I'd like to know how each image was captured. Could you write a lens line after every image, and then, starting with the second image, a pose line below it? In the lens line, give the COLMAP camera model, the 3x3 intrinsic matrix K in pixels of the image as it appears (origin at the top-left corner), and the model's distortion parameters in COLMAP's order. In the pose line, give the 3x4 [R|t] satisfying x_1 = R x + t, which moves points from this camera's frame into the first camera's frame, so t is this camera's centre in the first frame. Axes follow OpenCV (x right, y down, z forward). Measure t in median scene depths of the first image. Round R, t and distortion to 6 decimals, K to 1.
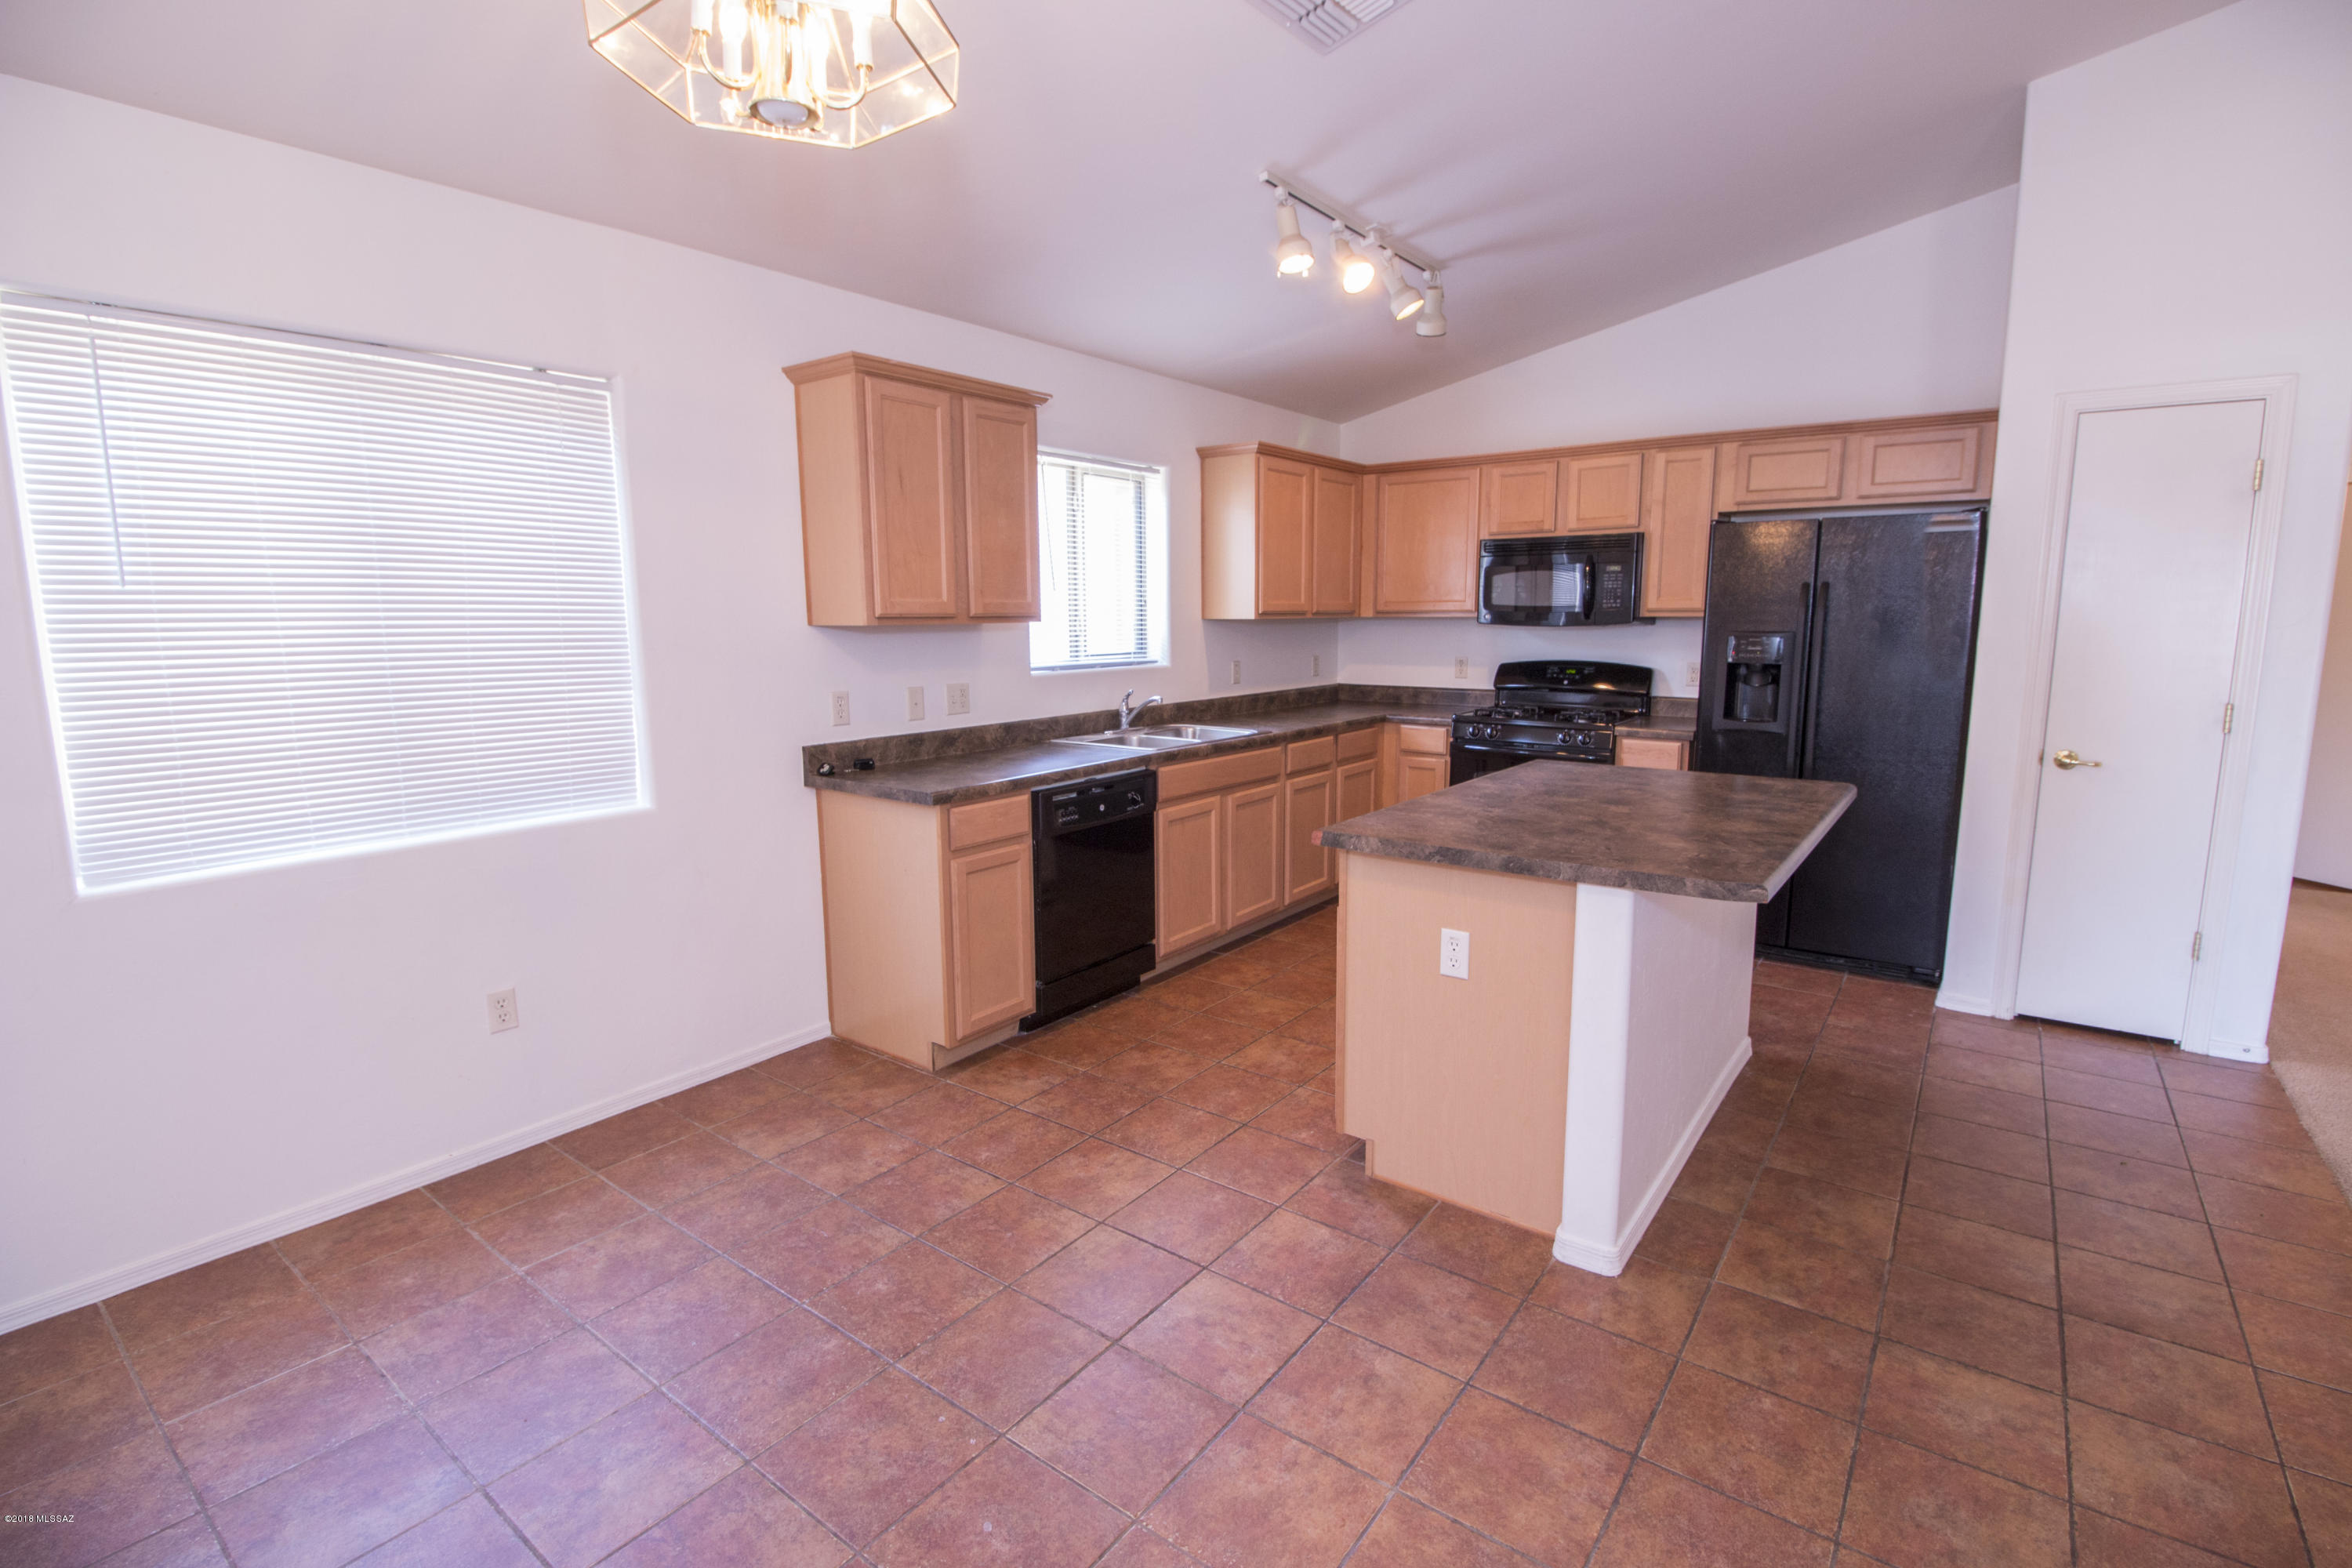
lens RADIAL K [[1082.9, 0, 1187.0], [0, 1082.9, 769.1], [0, 0, 1]] dist [-0.002462, -0.011333]
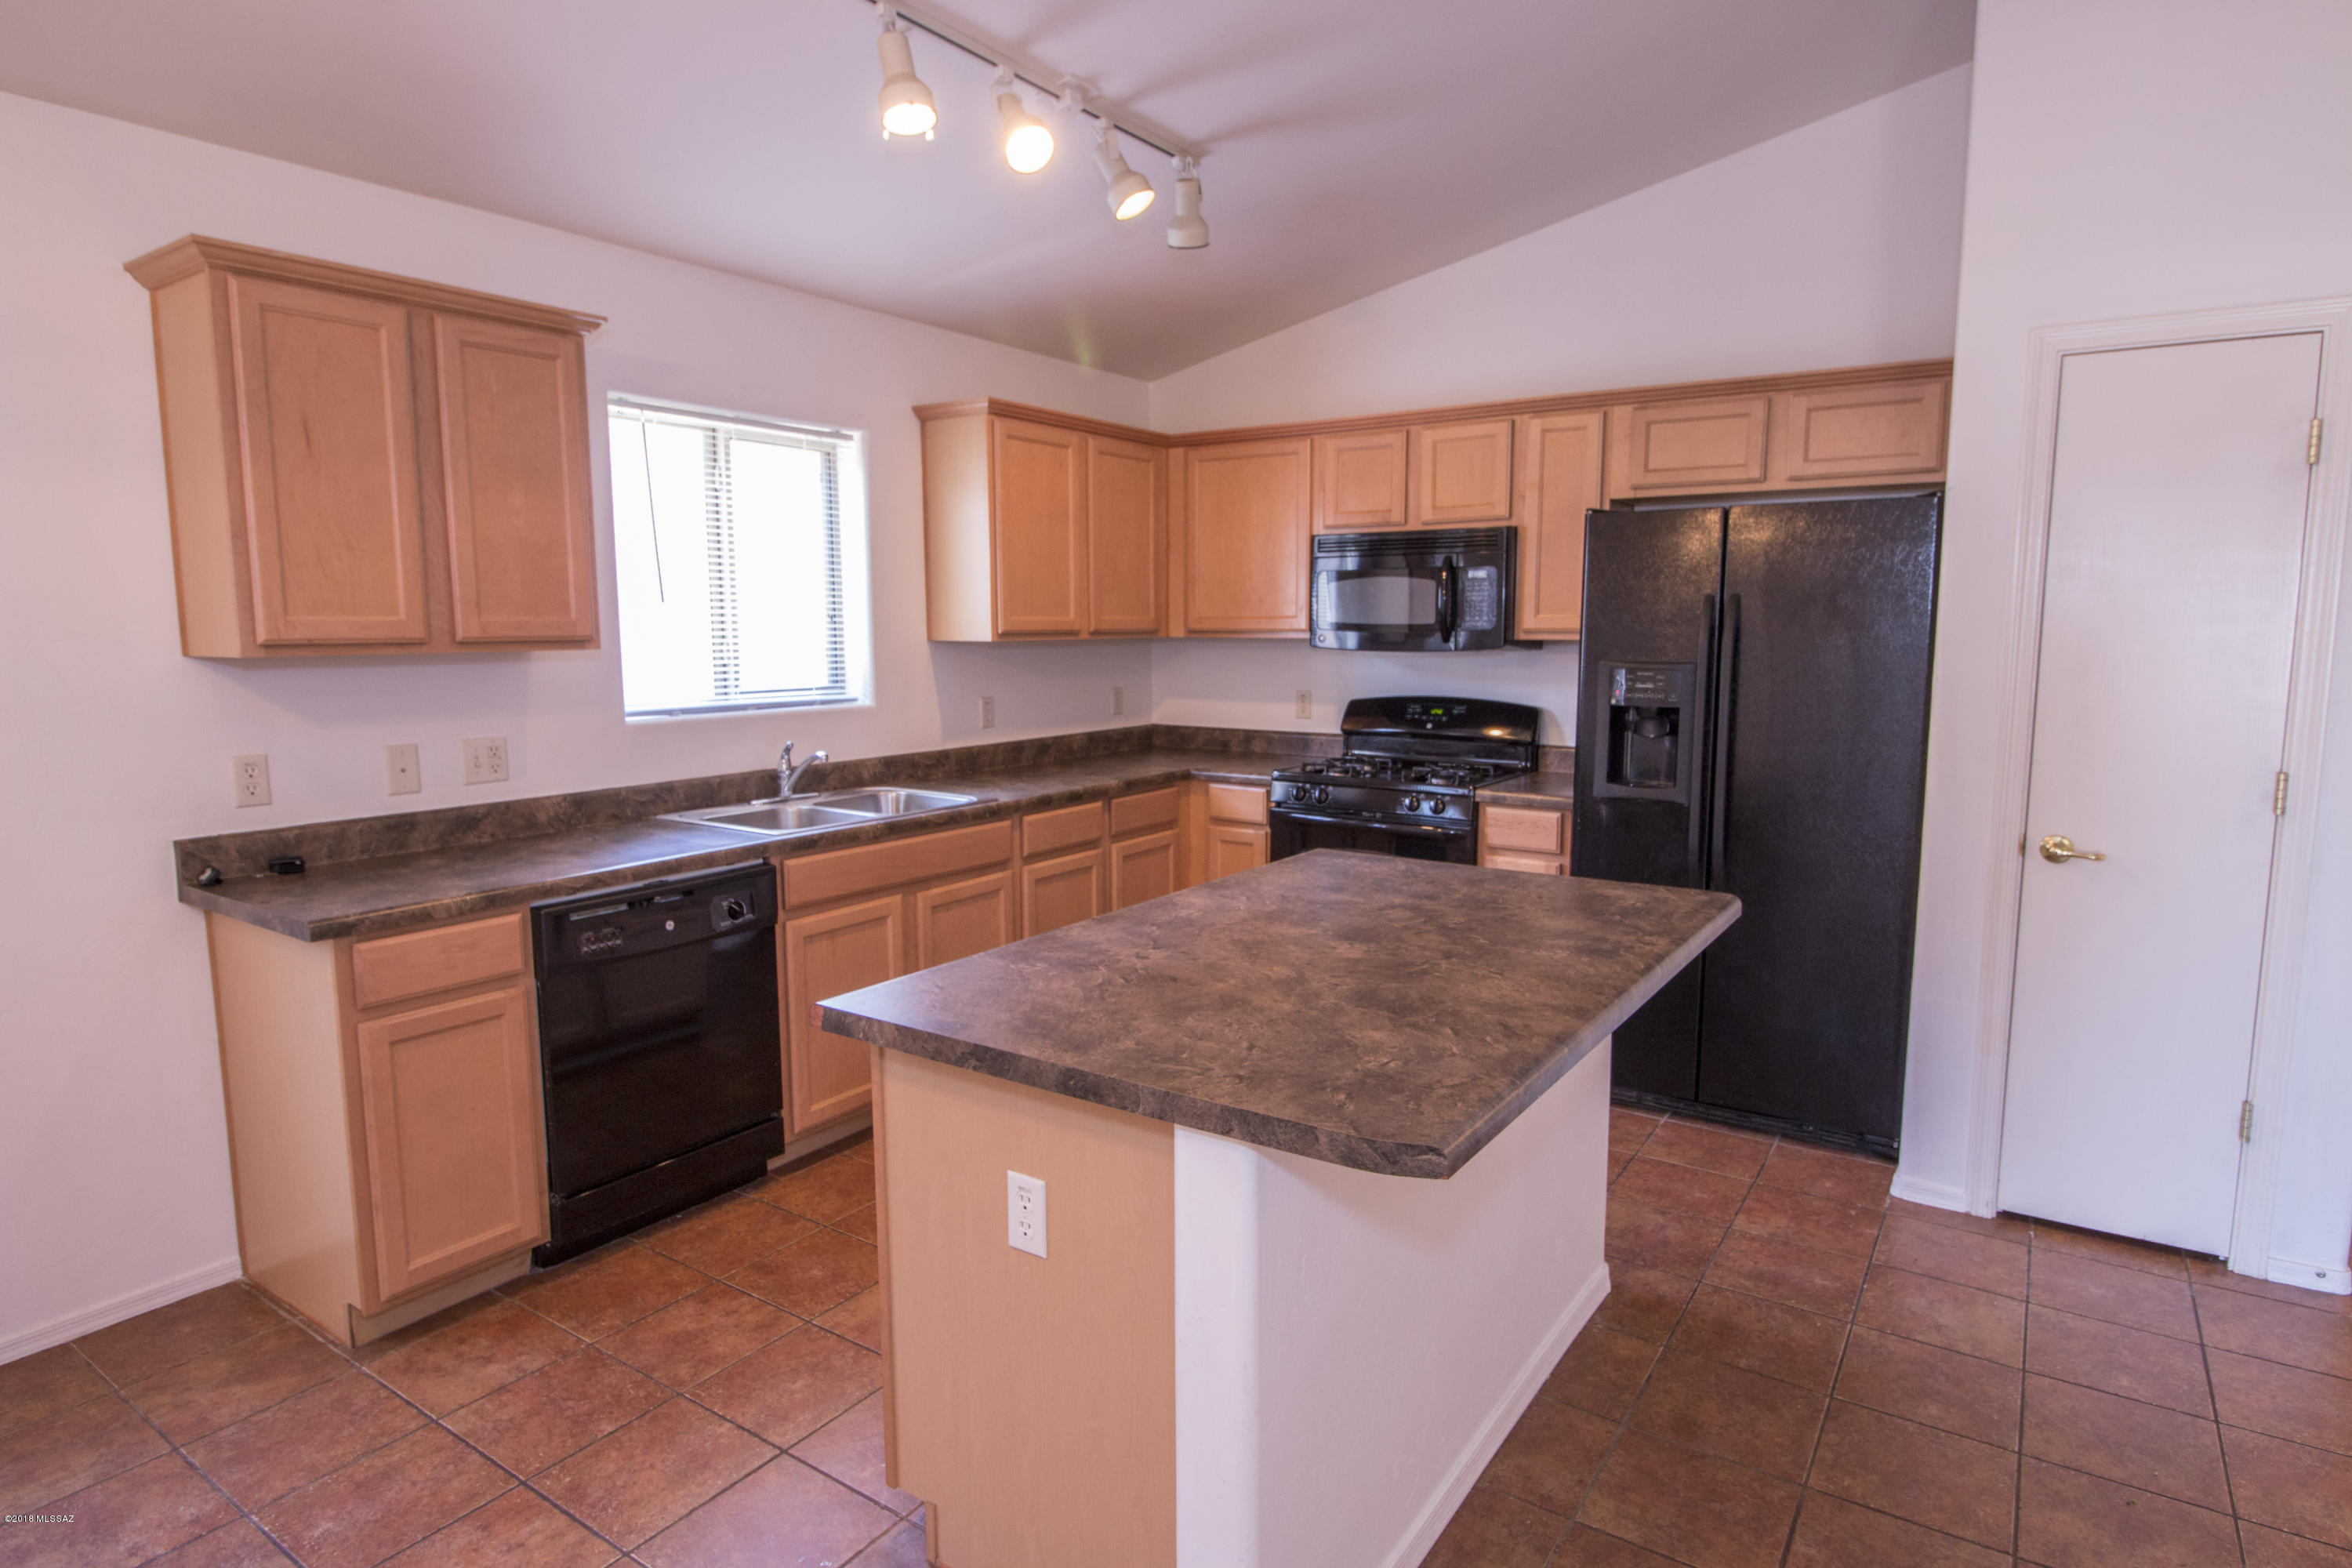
lens RADIAL K [[1273.1, 0, 1188.3], [0, 1273.1, 770.3], [0, 0, 1]] dist [0.000760, -0.008150]
pose [[0.998845, -0.002755, 0.047965, 0.219041], [0.004092, 0.999605, -0.027790, -0.039877], [-0.047870, 0.027954, 0.998462, 0.205444]]
